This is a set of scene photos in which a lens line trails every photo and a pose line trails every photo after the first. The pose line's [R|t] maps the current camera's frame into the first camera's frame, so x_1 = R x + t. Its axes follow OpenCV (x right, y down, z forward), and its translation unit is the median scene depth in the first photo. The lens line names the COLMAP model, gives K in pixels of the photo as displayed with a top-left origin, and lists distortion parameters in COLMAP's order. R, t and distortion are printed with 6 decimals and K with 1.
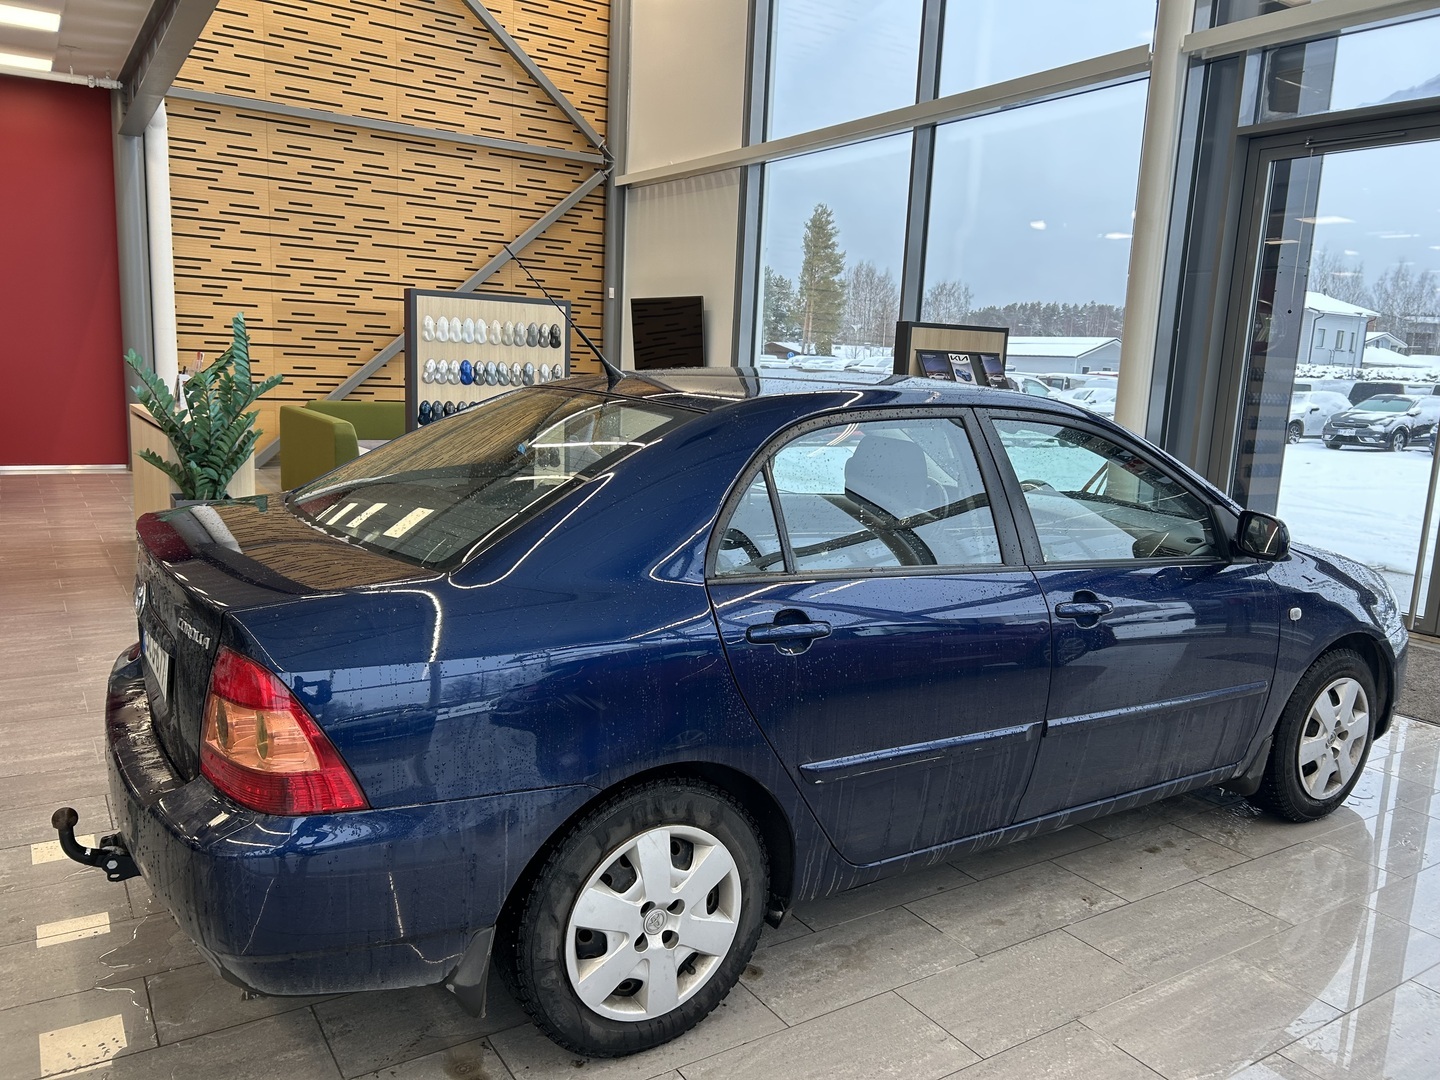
lens RADIAL K [[1088.9, 0, 716.7], [0, 1088.9, 540.7], [0, 0, 1]] dist [-0.001911, -0.017302]
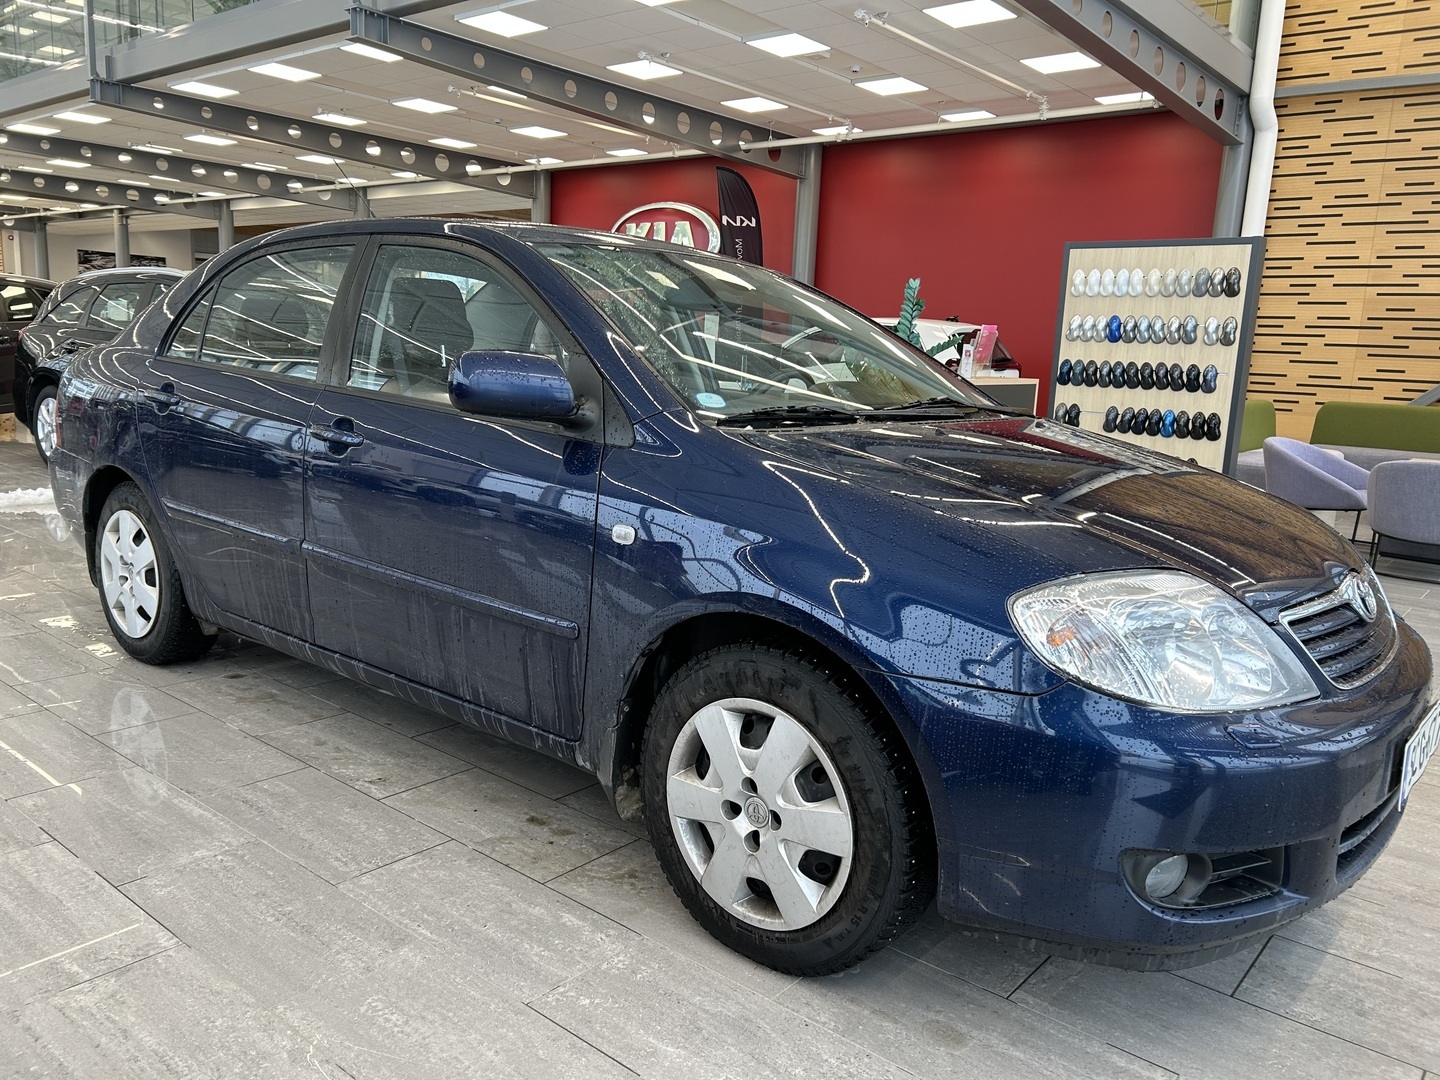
lens RADIAL K [[1088.9, 0, 715.7], [0, 1088.9, 544.3], [0, 0, 1]] dist [-0.001911, -0.017302]
pose [[0.297777, 0.132335, -0.945418, 0.560424], [-0.177438, 0.980760, 0.081395, 0.007662], [0.938000, 0.143516, 0.315529, 0.426475]]
